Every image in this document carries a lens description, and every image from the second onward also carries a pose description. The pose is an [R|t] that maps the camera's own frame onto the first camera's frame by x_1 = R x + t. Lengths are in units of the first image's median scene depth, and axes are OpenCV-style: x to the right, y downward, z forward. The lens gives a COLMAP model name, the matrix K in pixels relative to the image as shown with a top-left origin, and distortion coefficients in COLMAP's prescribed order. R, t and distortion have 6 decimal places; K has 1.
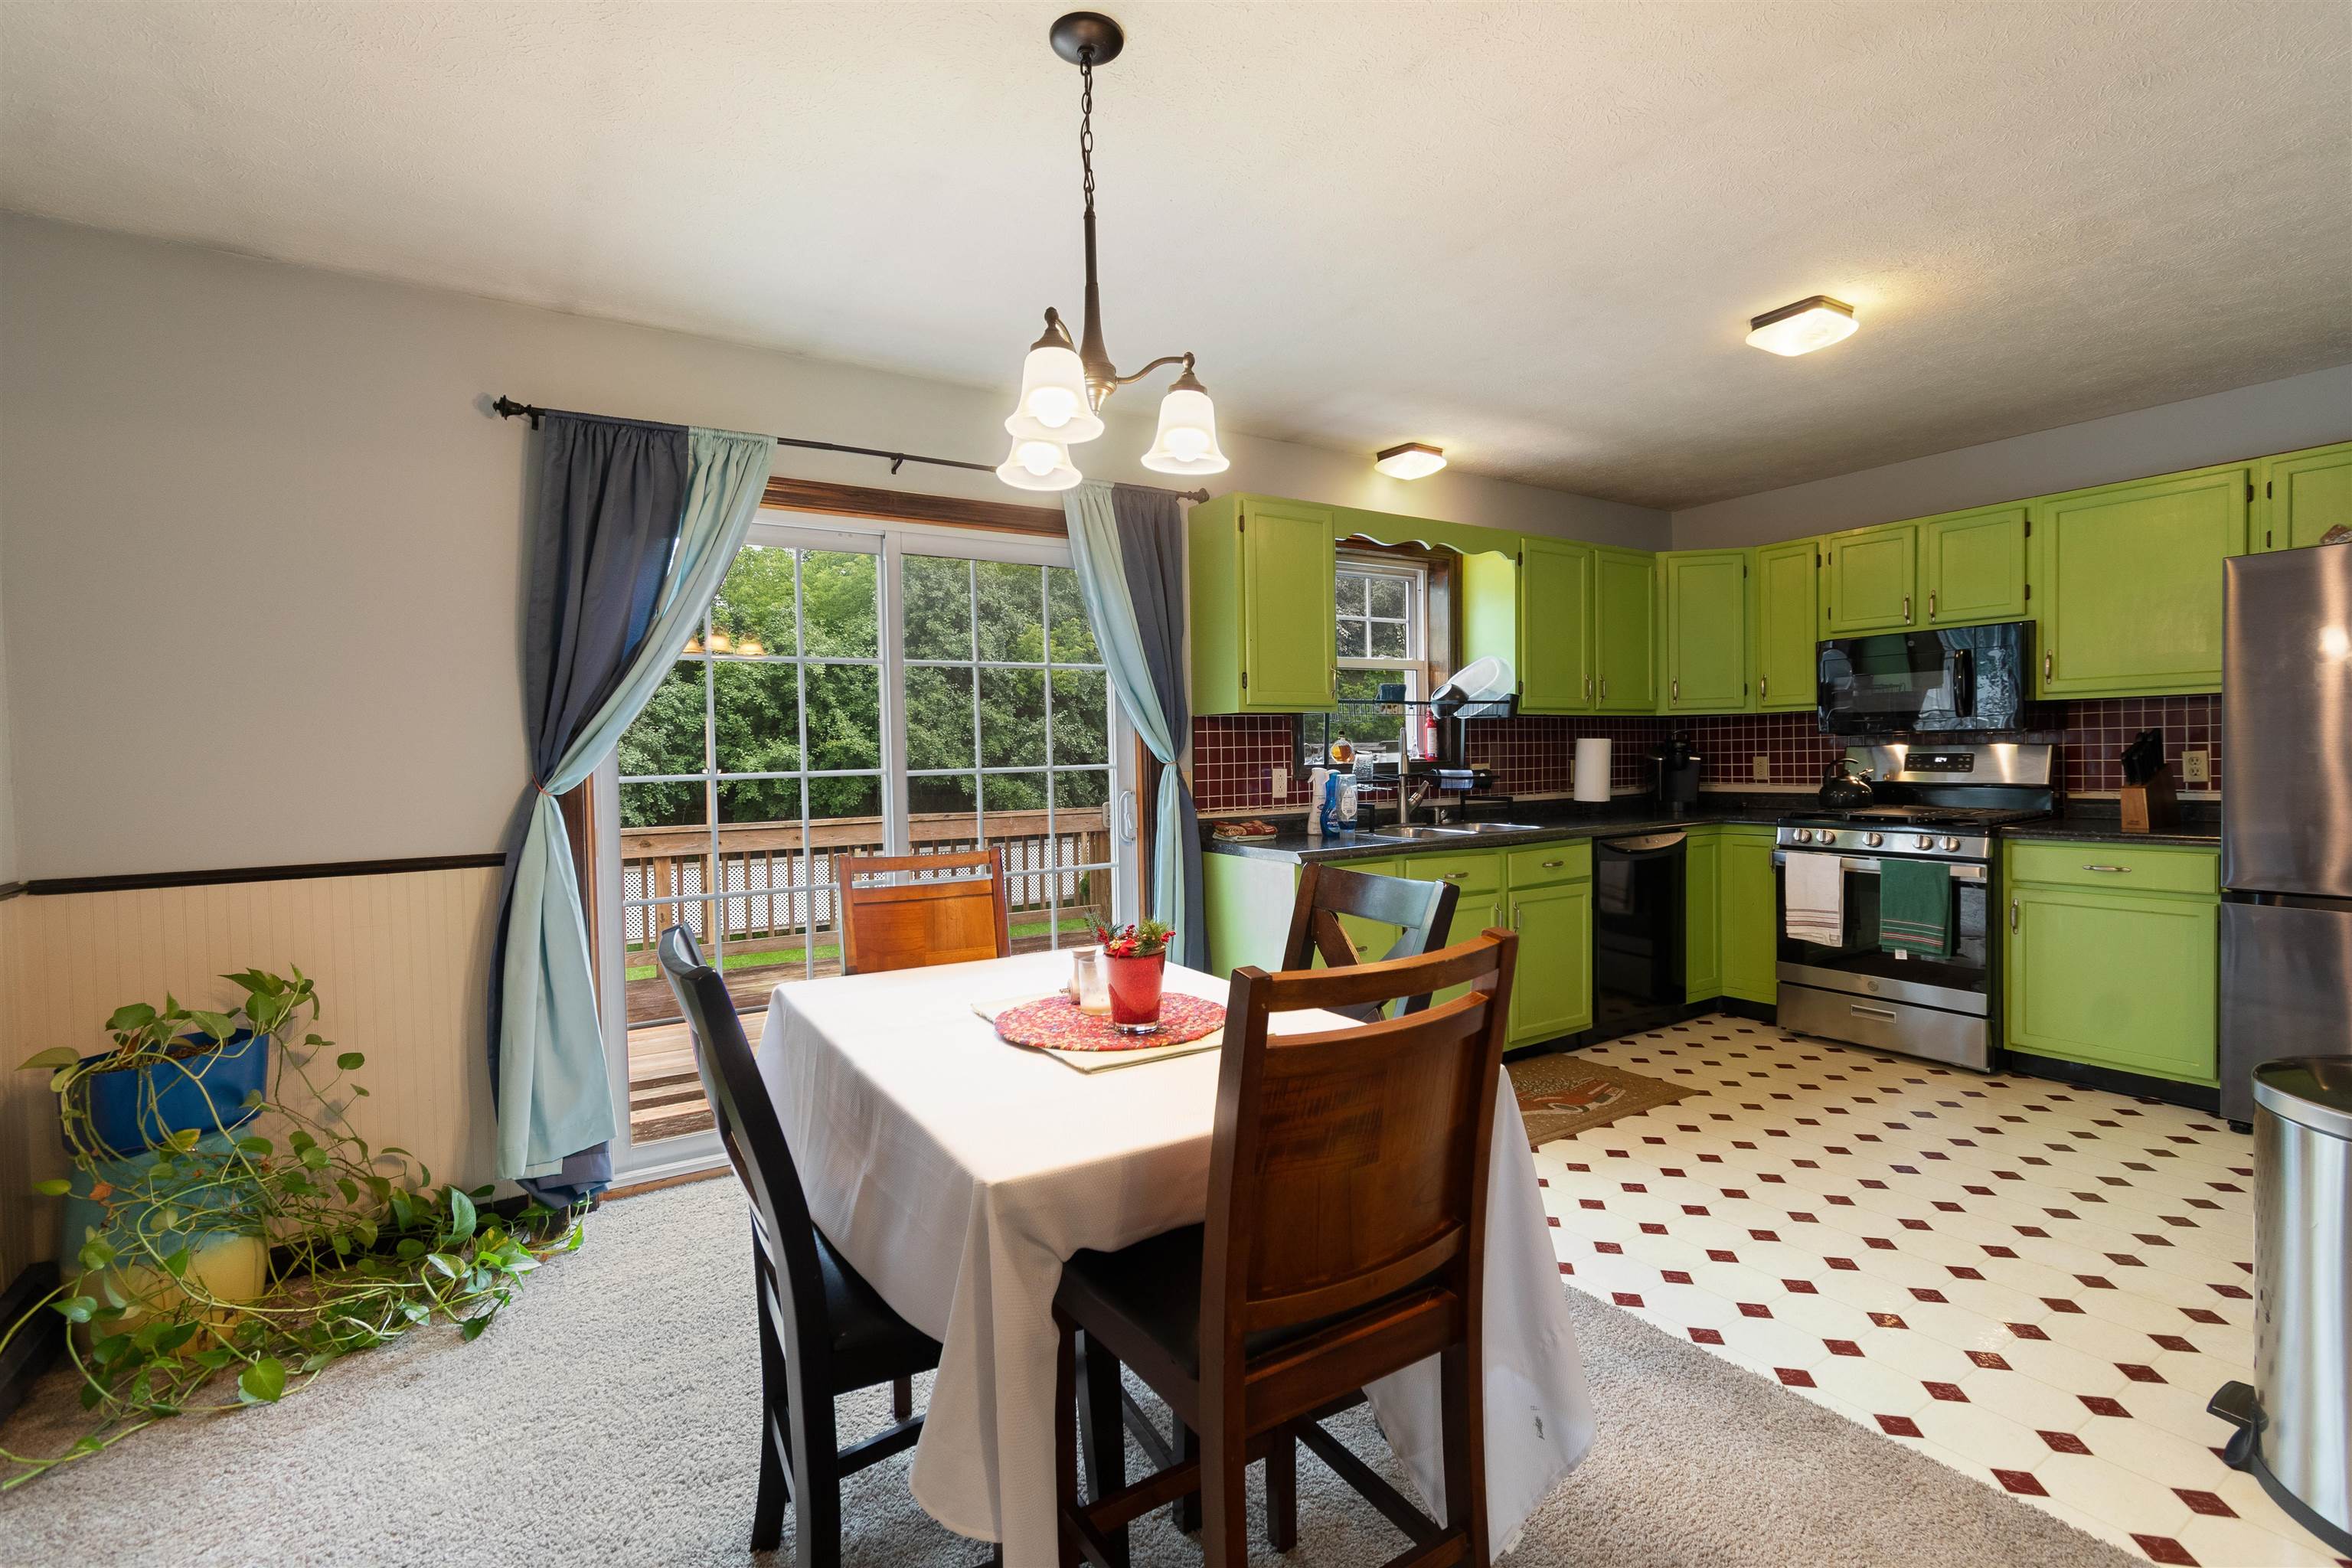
lens RADIAL K [[1097.2, 0, 1176.0], [0, 1097.2, 784.0], [0, 0, 1]] dist [0.002747, 0.000461]
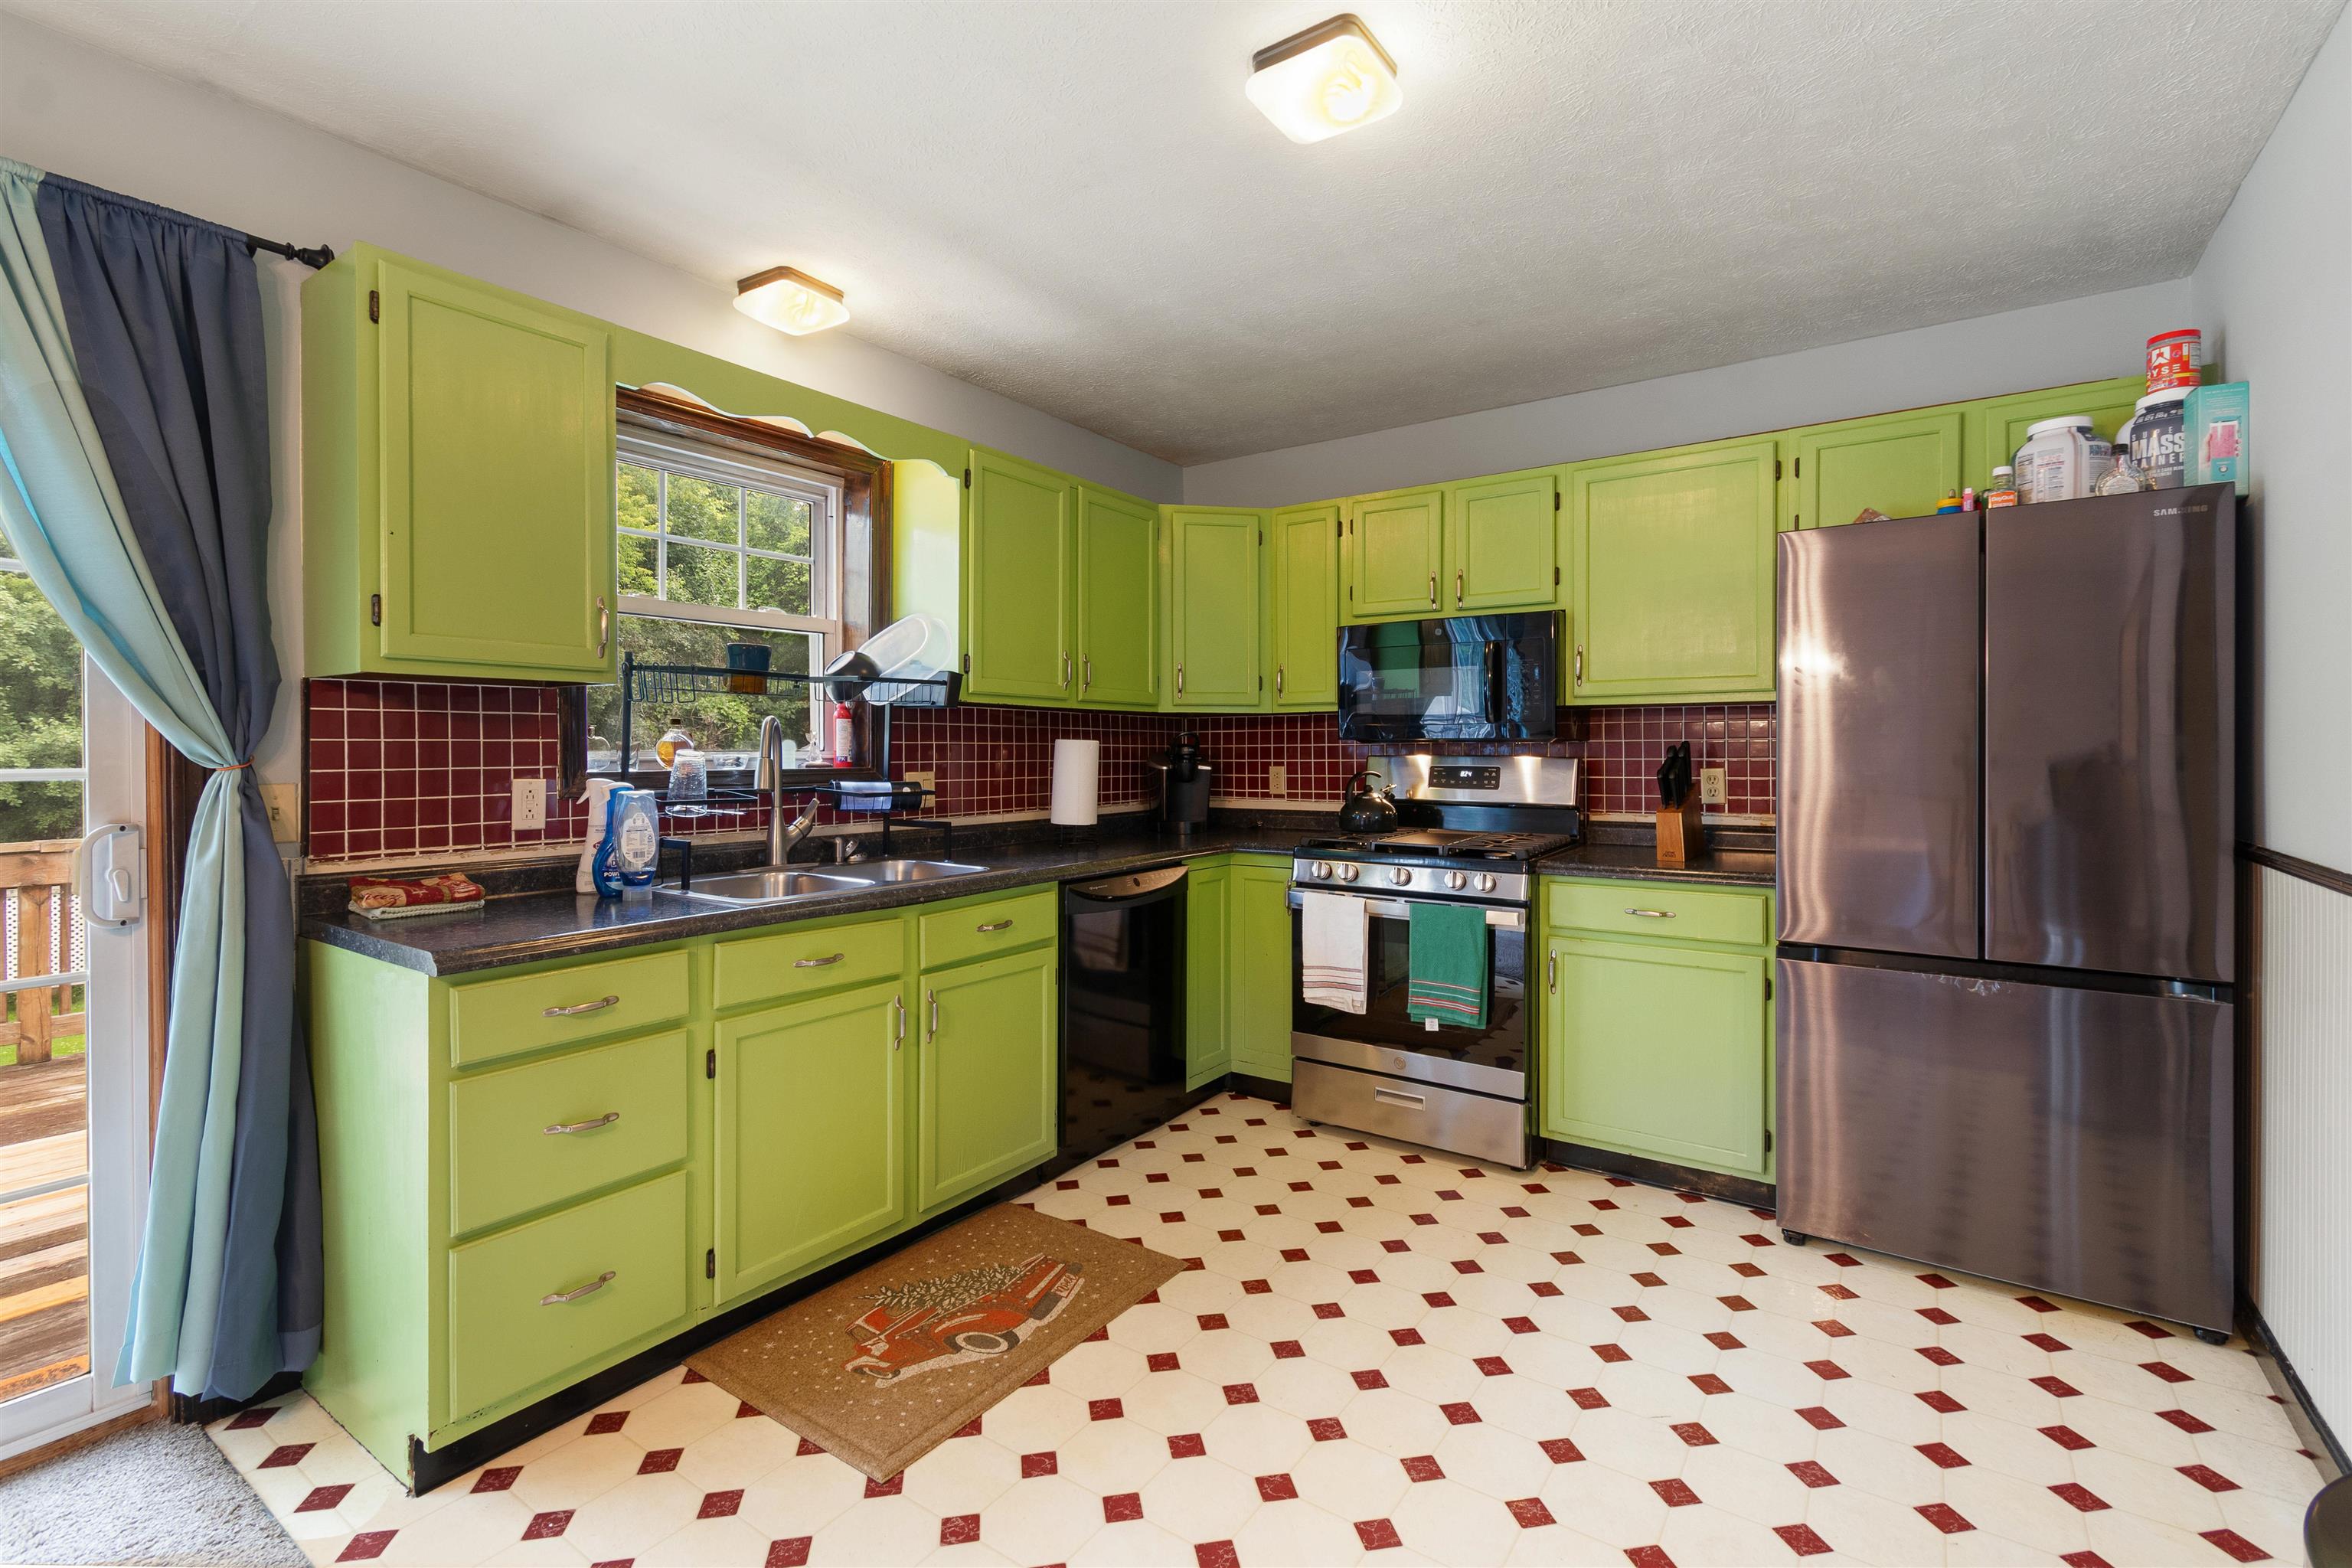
lens RADIAL K [[1053.5, 0, 1189.7], [0, 1053.5, 758.8], [0, 0, 1]] dist [-0.001061, -0.000075]
pose [[0.922266, 0.015448, 0.386248, 0.194049], [-0.006720, 0.999691, -0.023937, -0.013220], [-0.386499, 0.019480, 0.922084, 0.345370]]
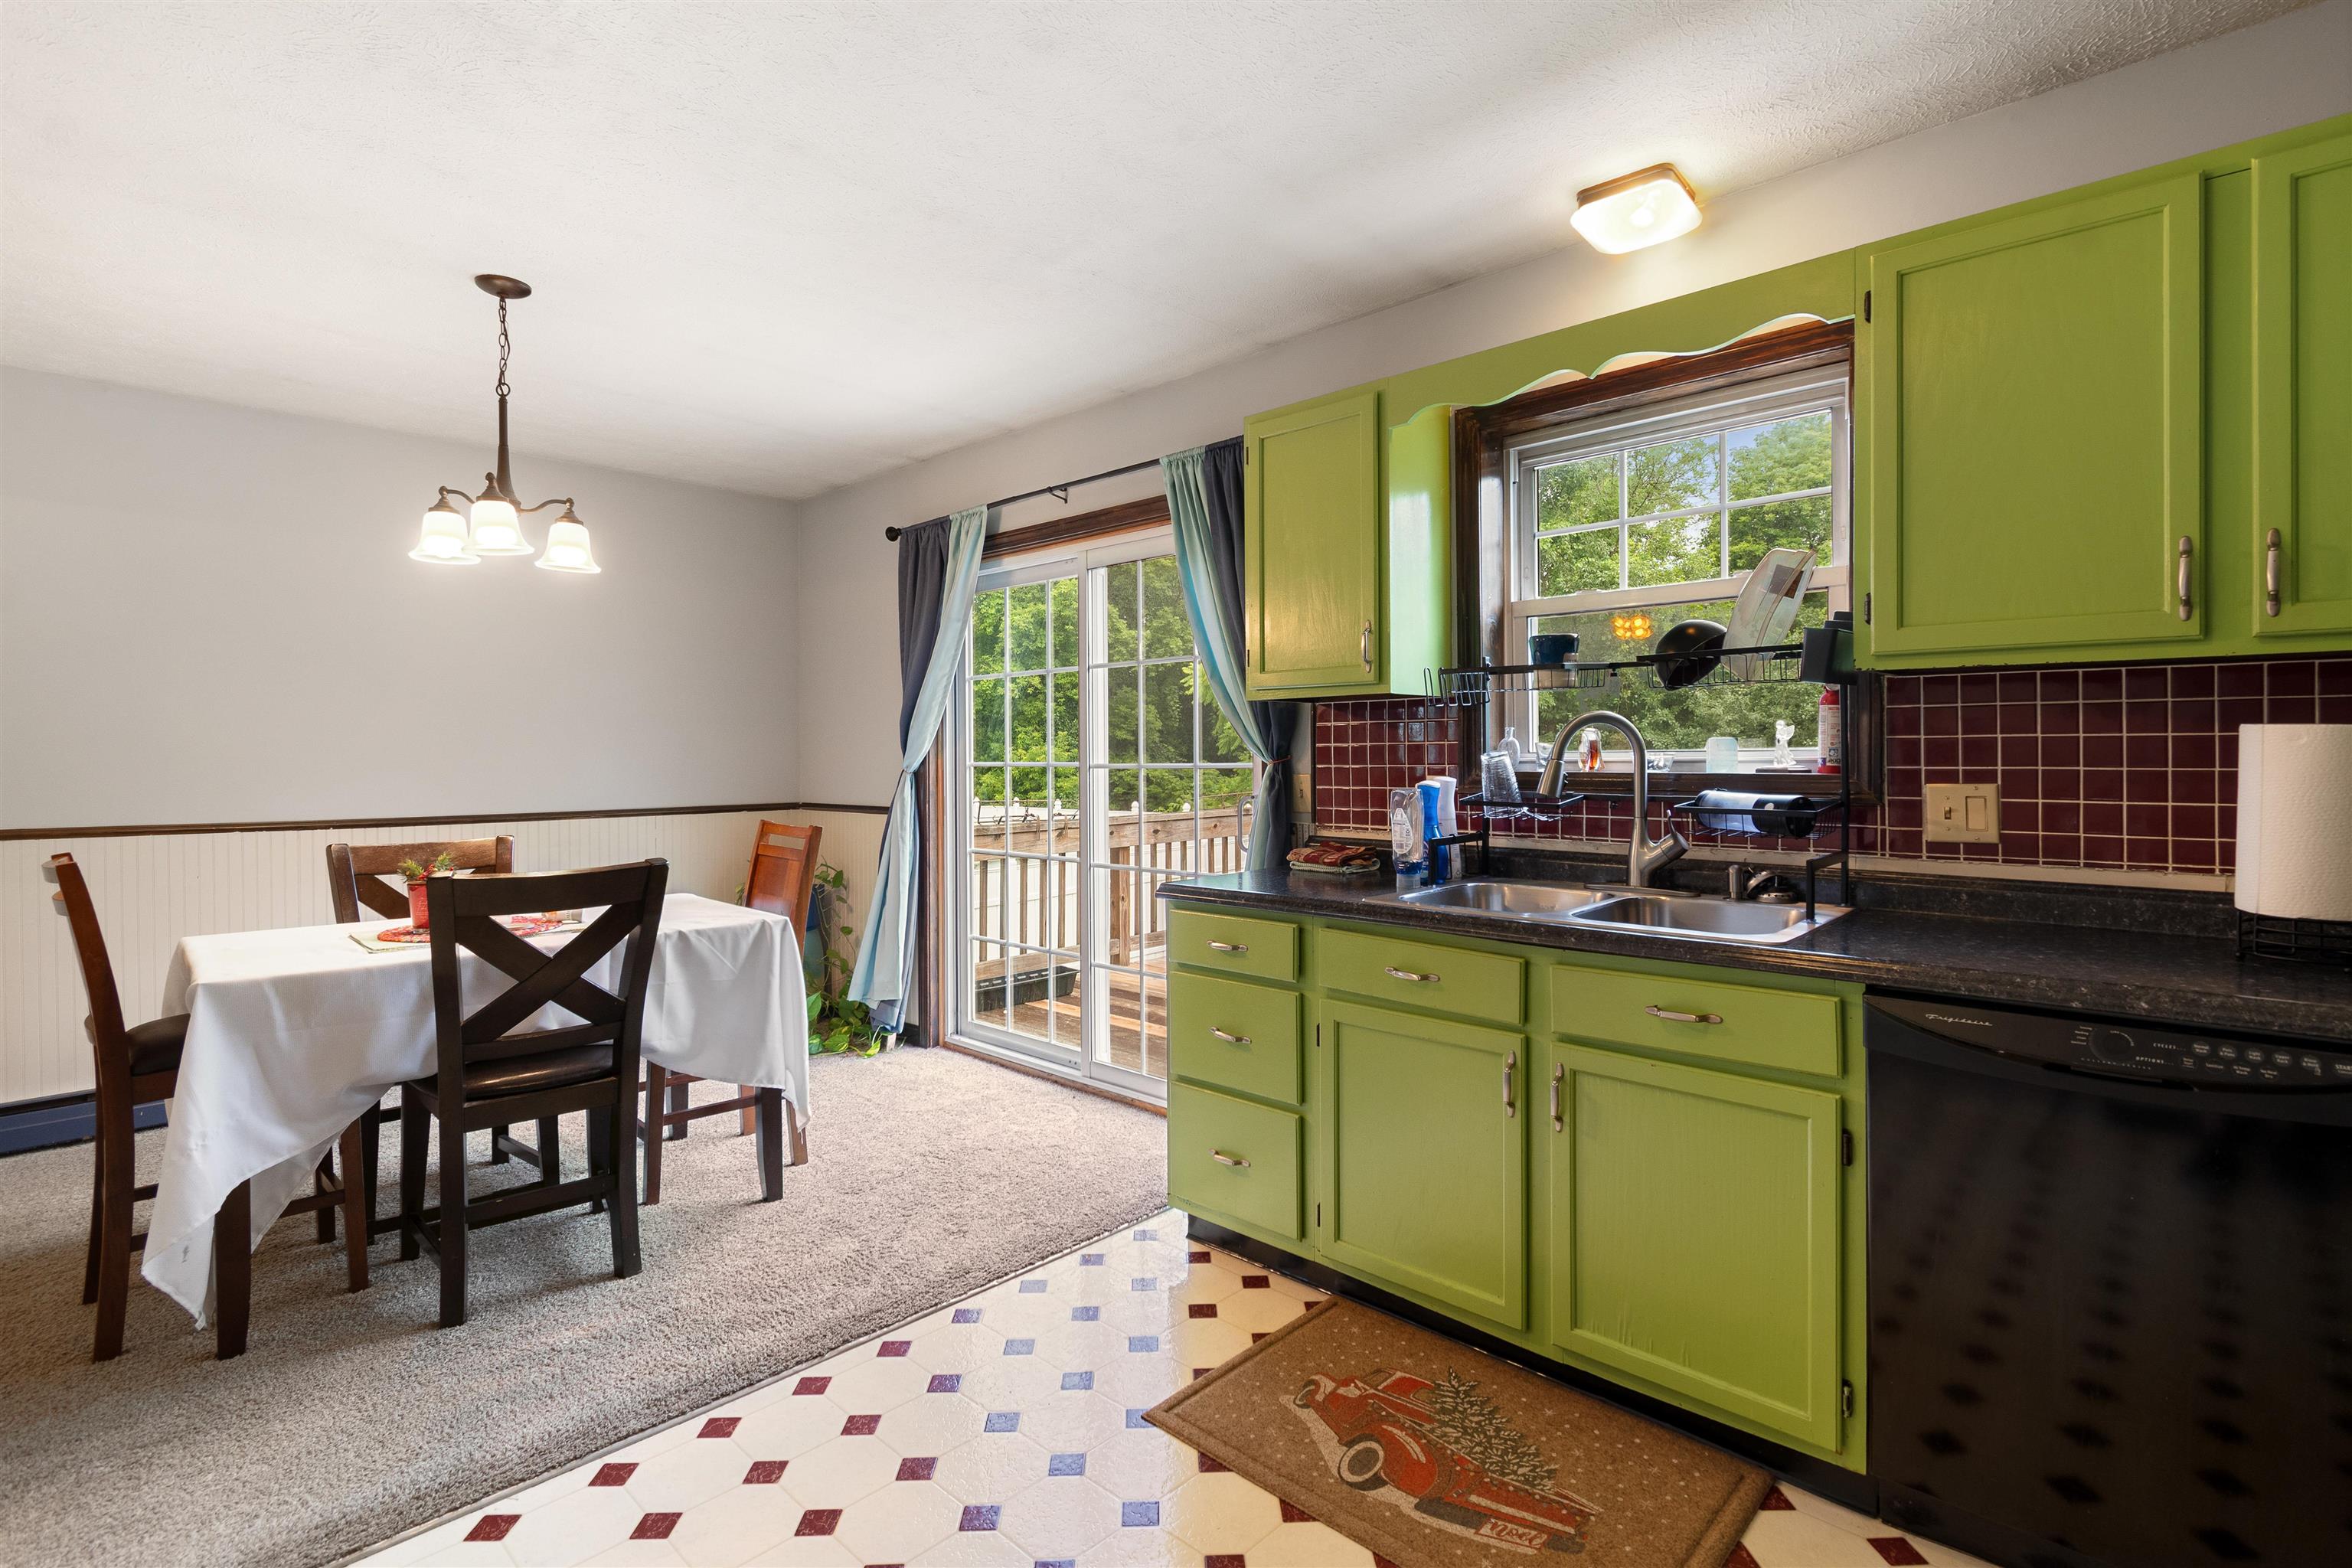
lens RADIAL K [[1096.5, 0, 1178.2], [0, 1096.5, 759.5], [0, 0, 1]] dist [0.000204, -0.000094]
pose [[0.237164, 0.024424, -0.971162, 0.689596], [-0.024495, 0.999516, 0.019155, -0.032147], [0.971161, 0.019245, 0.237648, 0.664088]]
